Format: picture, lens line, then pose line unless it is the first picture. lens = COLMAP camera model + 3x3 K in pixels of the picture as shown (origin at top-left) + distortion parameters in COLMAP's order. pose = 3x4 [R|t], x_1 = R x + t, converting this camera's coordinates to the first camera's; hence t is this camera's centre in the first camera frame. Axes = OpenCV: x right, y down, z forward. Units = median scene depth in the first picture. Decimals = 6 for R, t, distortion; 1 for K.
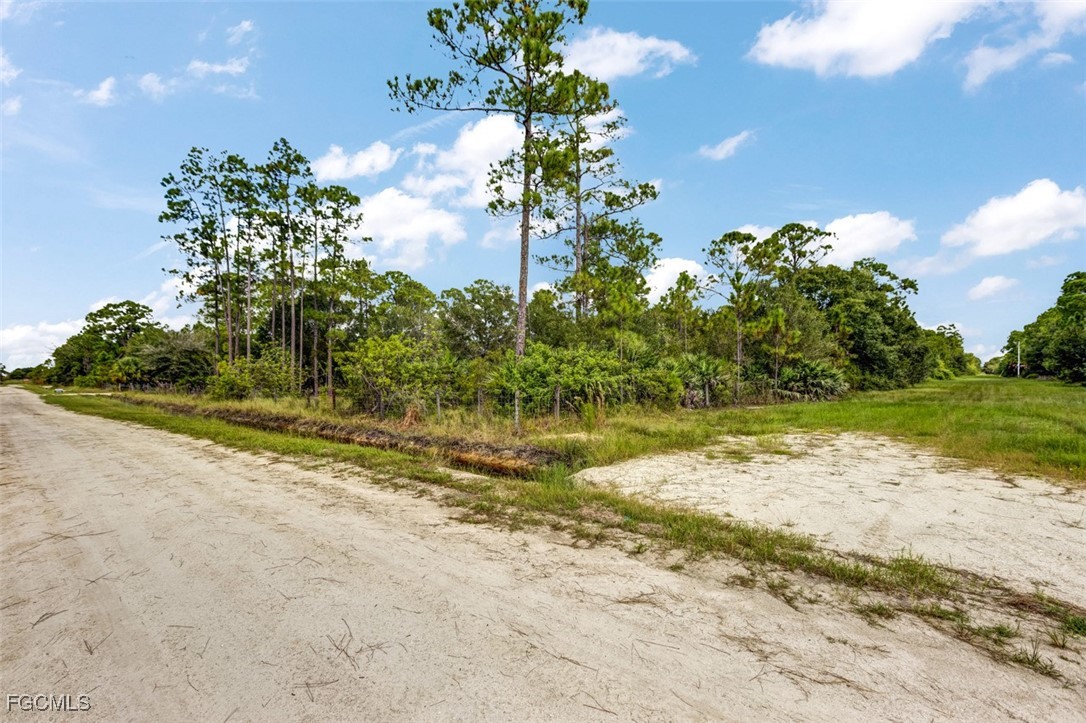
lens RADIAL K [[496.4, 0, 543.0], [0, 496.4, 361.5], [0, 0, 1]] dist [0.005343, -0.000109]
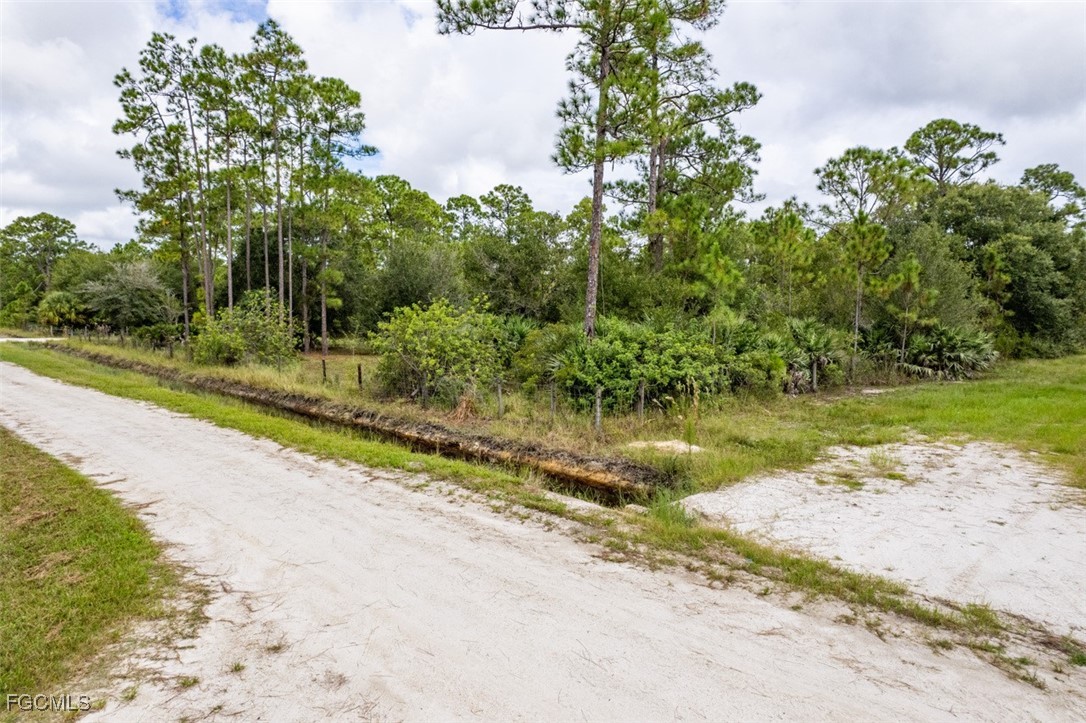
lens RADIAL K [[706.3, 0, 543.0], [0, 706.3, 361.5], [0, 0, 1]] dist [-0.083325, 0.077563]
pose [[0.998870, 0.017602, -0.044154, -0.088925], [-0.012641, 0.993826, 0.110226, -0.114054], [0.045822, -0.109543, 0.992925, -0.208394]]
